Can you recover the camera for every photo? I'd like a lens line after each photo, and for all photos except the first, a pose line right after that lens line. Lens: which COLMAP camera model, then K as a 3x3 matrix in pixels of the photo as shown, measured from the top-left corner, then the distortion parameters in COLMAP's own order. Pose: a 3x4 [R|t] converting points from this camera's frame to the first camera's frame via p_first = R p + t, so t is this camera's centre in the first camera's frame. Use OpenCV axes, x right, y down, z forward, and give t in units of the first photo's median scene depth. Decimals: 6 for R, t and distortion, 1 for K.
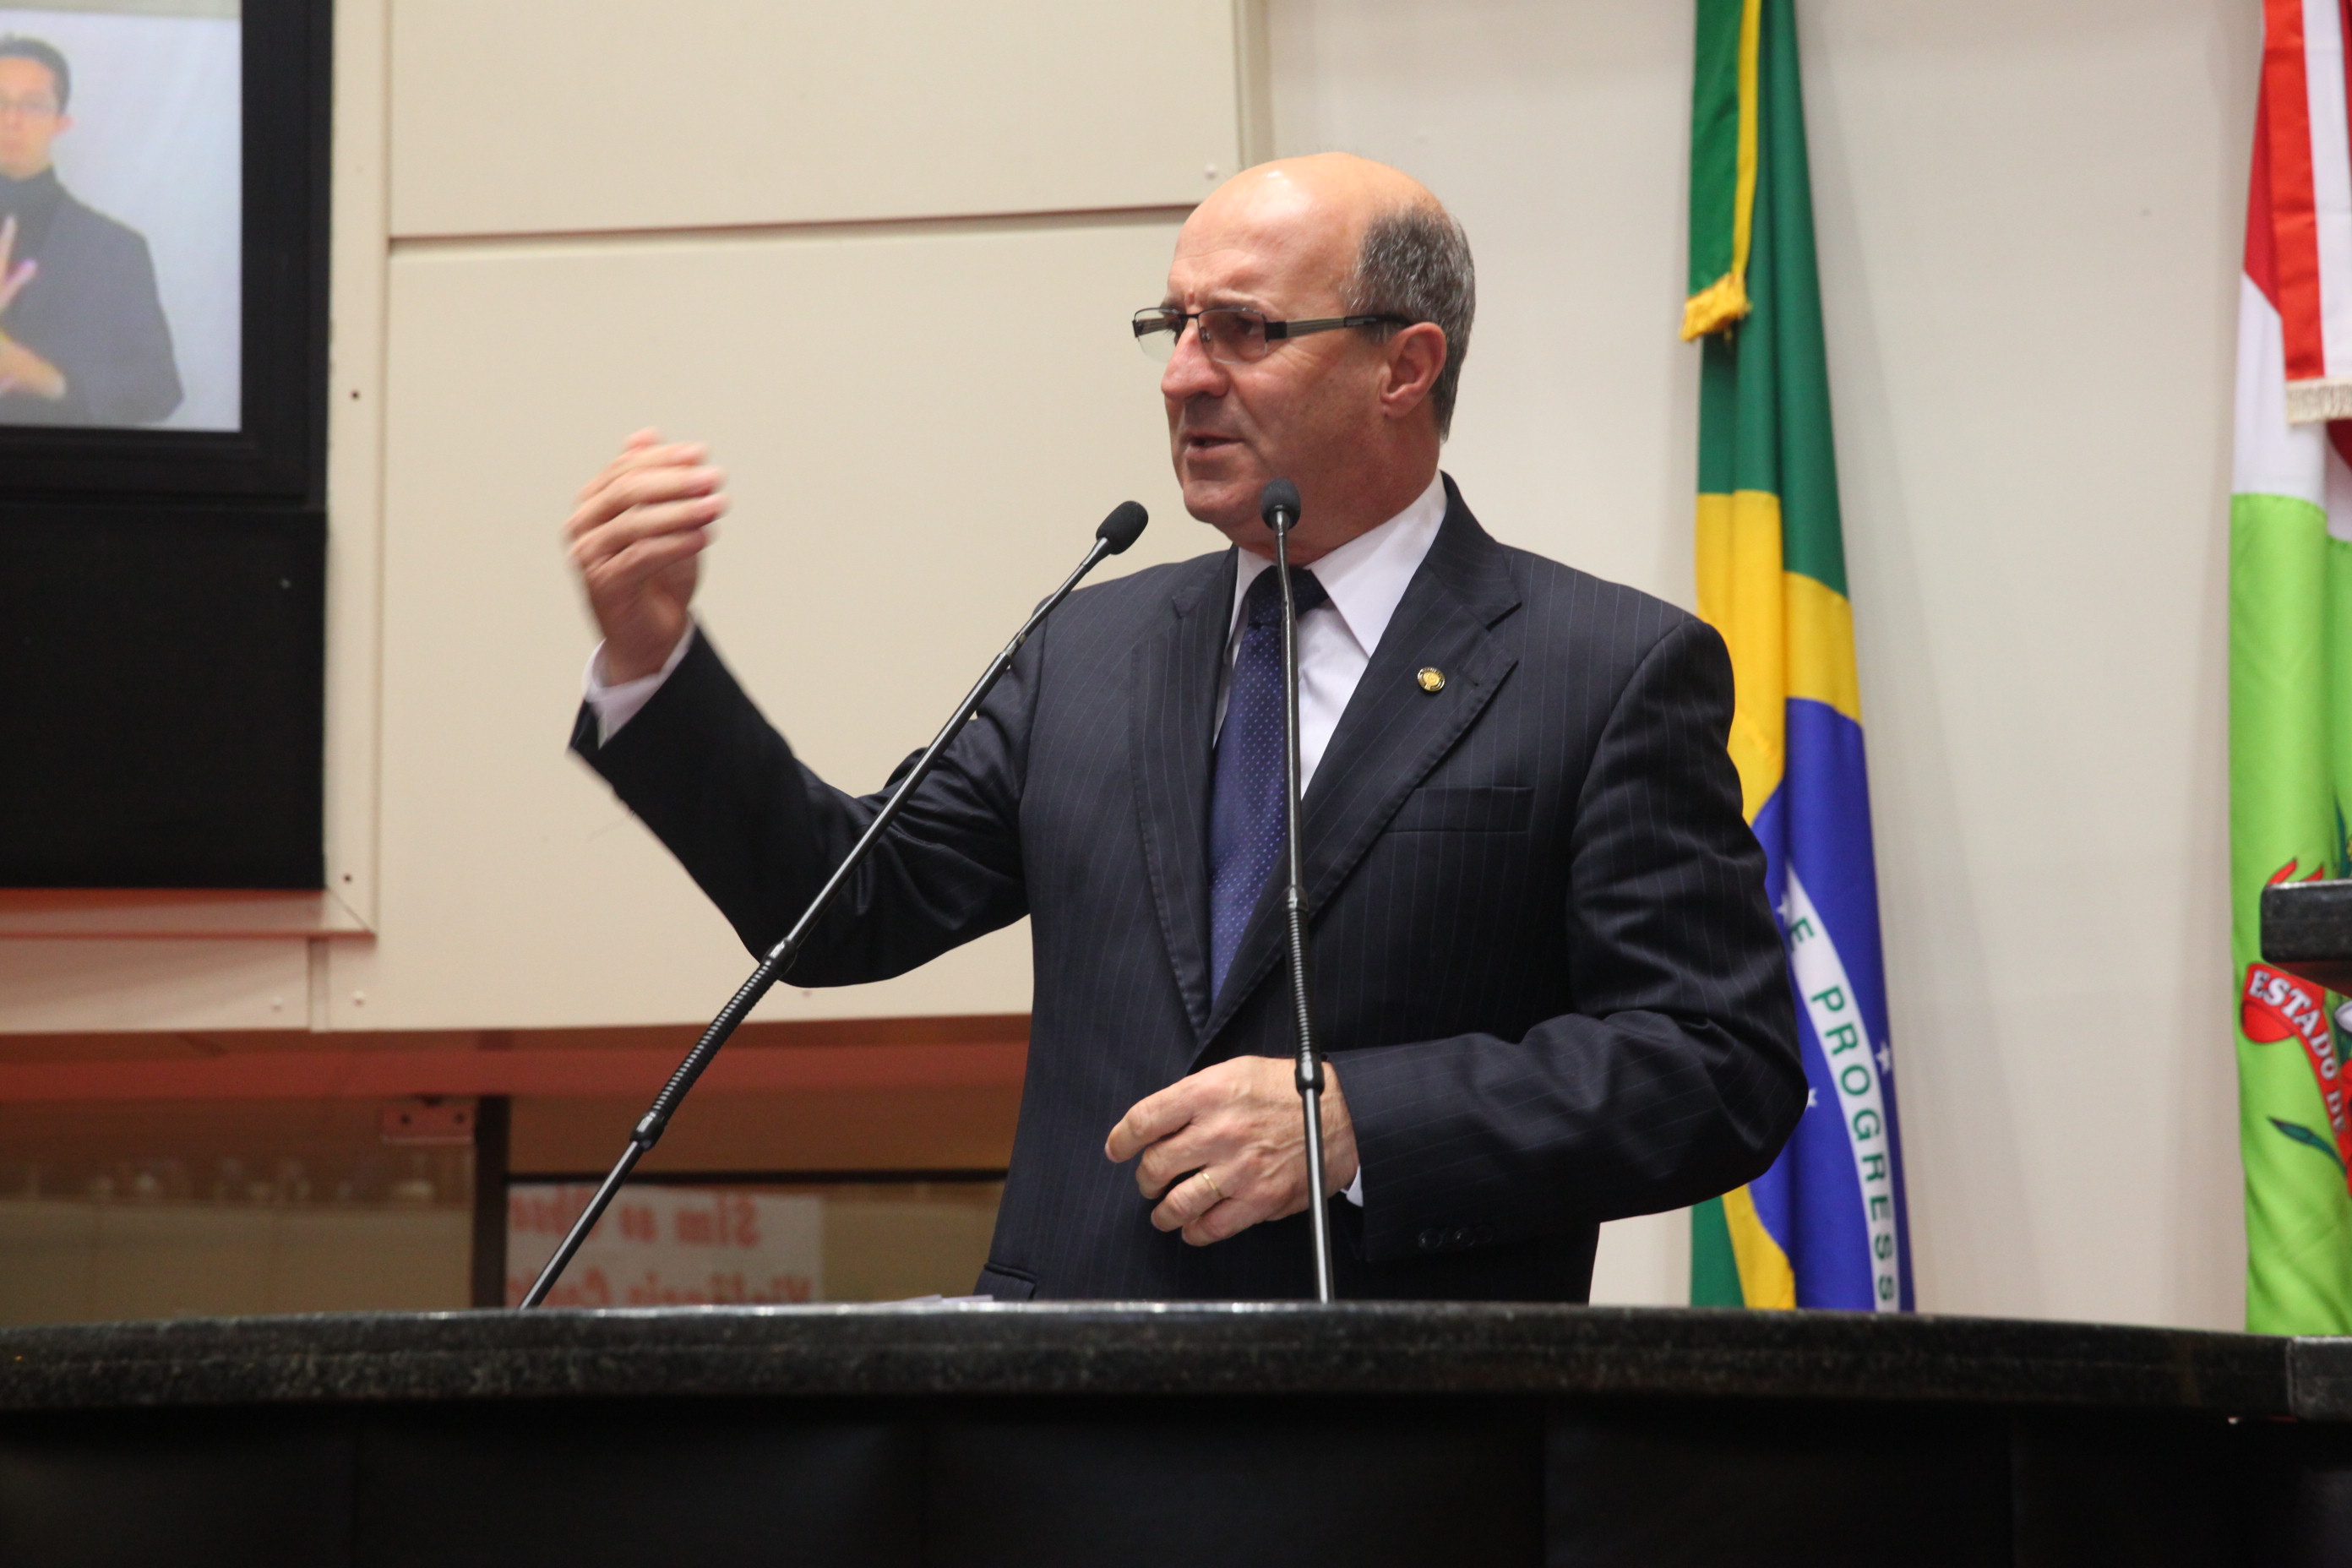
lens RADIAL K [[4809.0, 0, 1176.0], [0, 4809.0, 784.0], [0, 0, 1]] dist [0.319154, -0.175320]
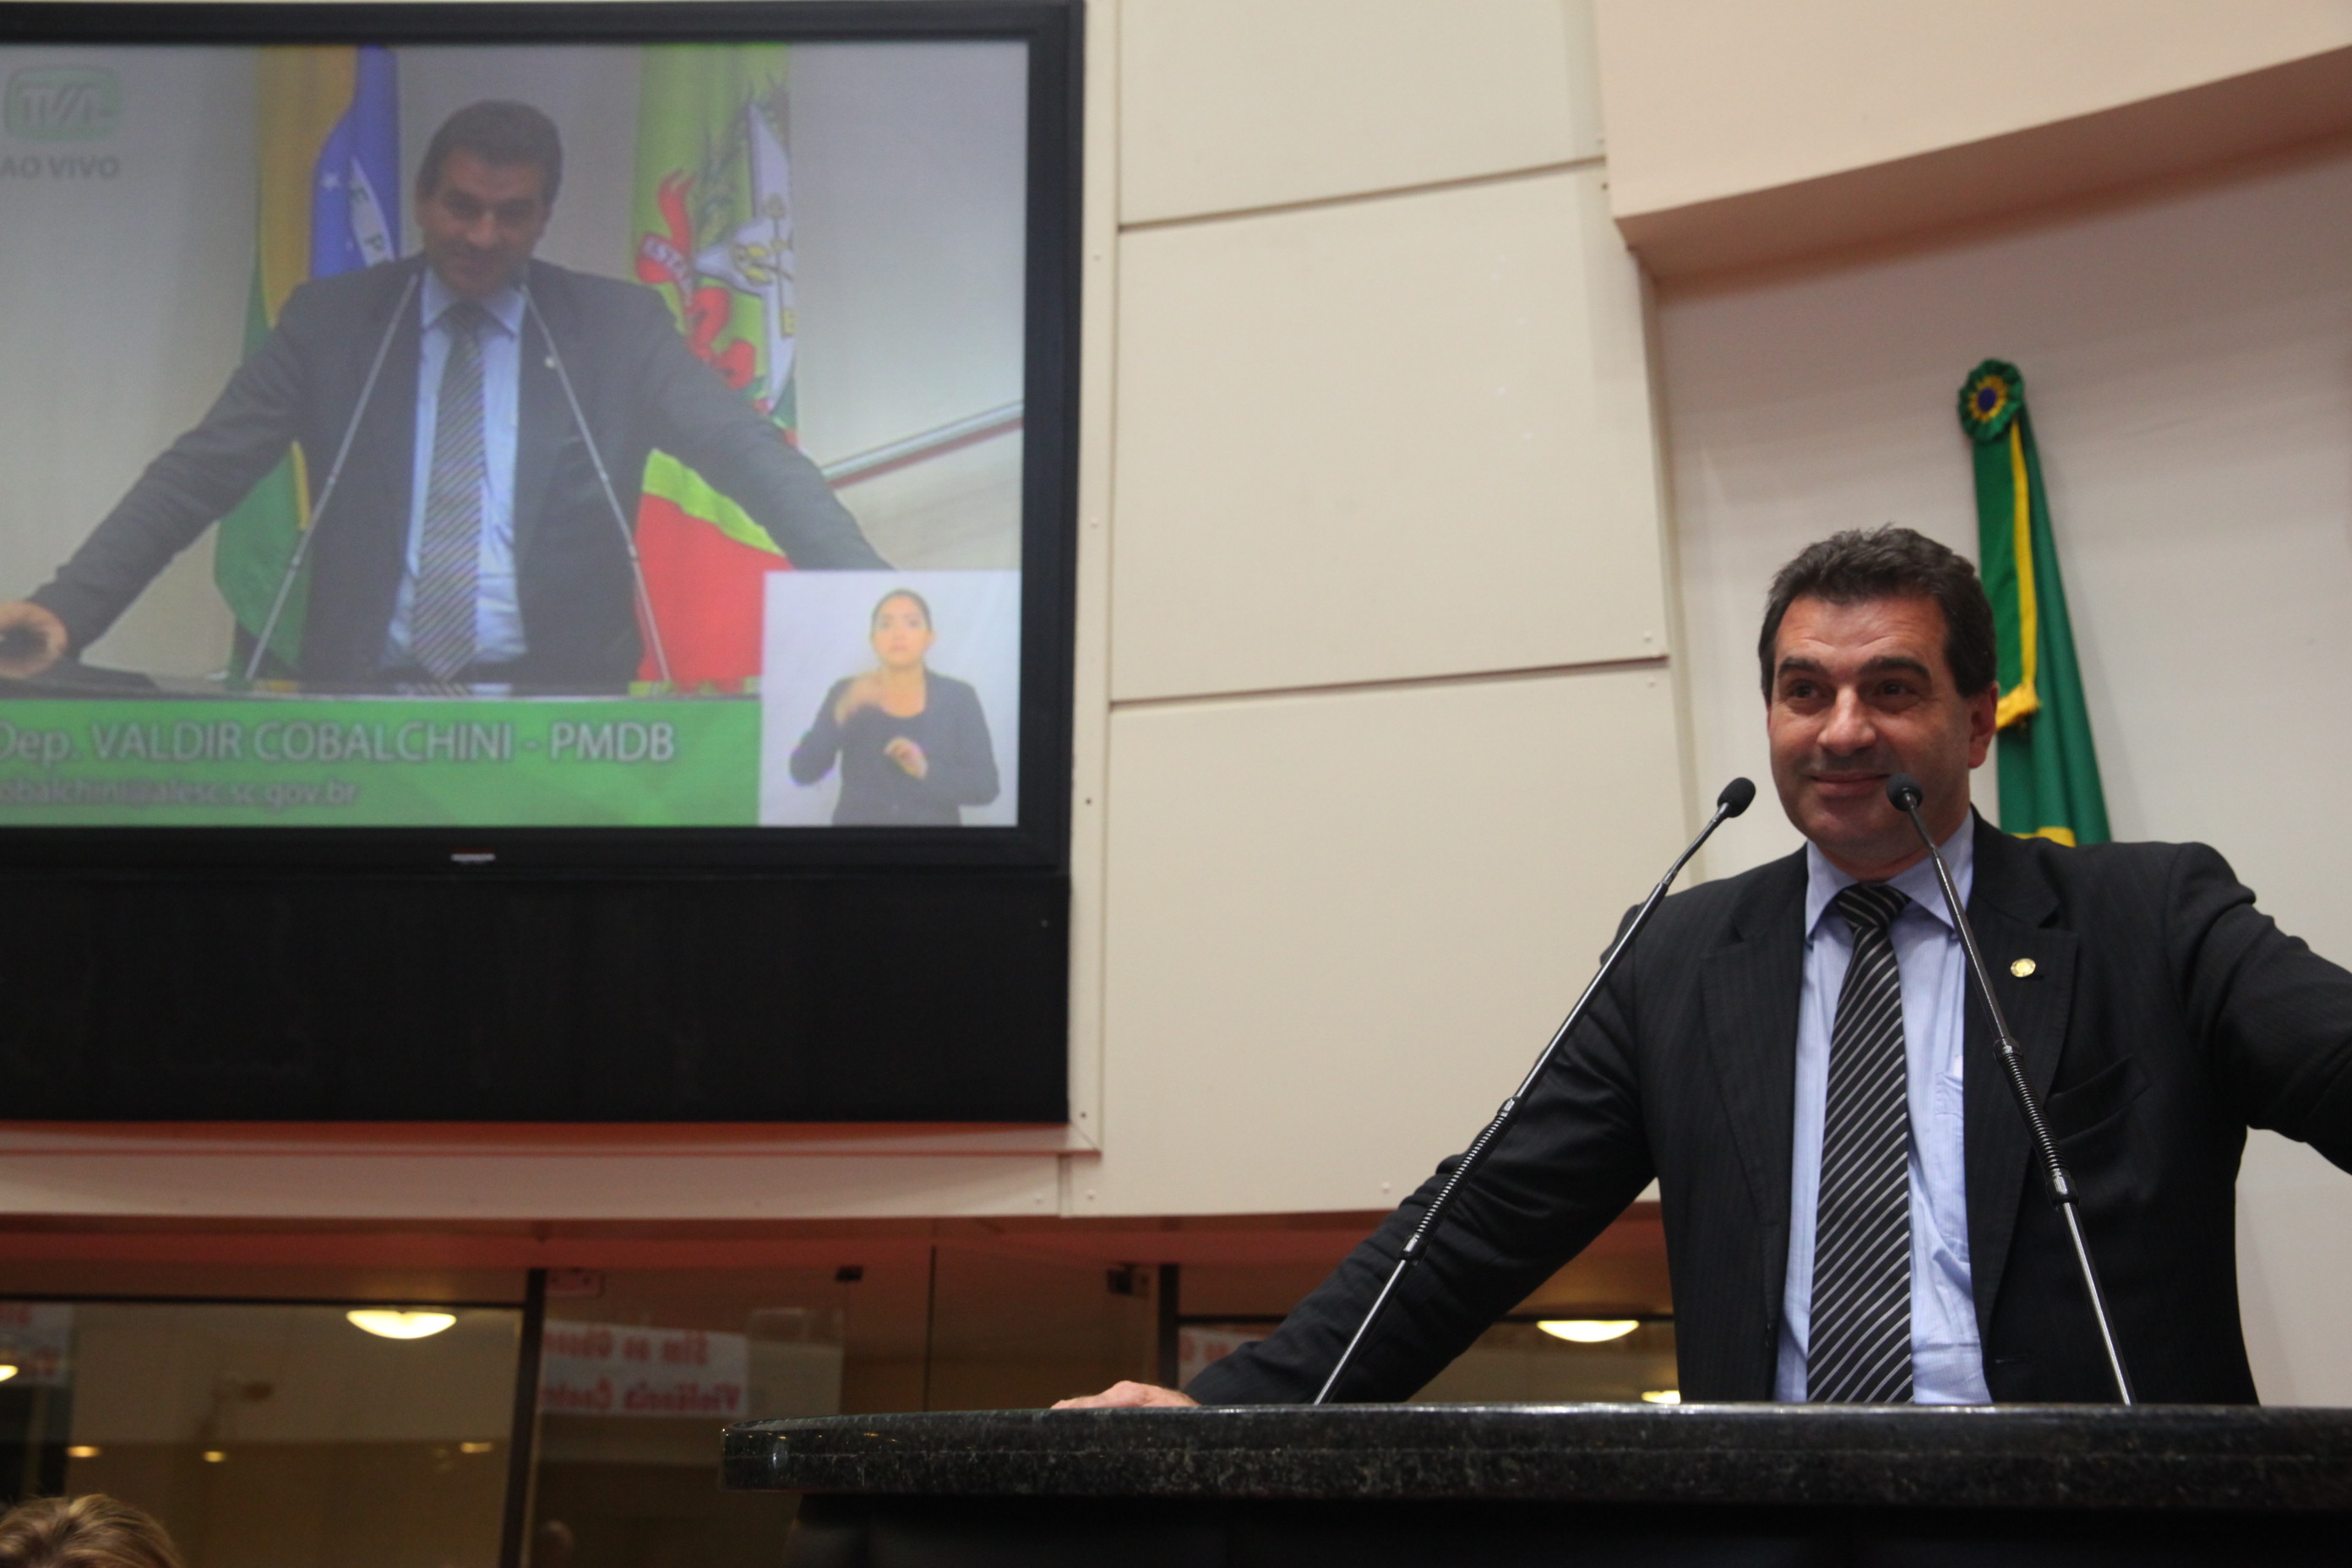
lens RADIAL K [[2536.2, 0, 1176.0], [0, 2536.2, 784.0], [0, 0, 1]] dist [-0.026469, 0.176444]
pose [[0.993589, -0.022200, -0.110853, -0.118983], [0.007394, 0.991192, -0.132228, 0.051270], [0.112812, 0.130560, 0.985001, 0.474440]]
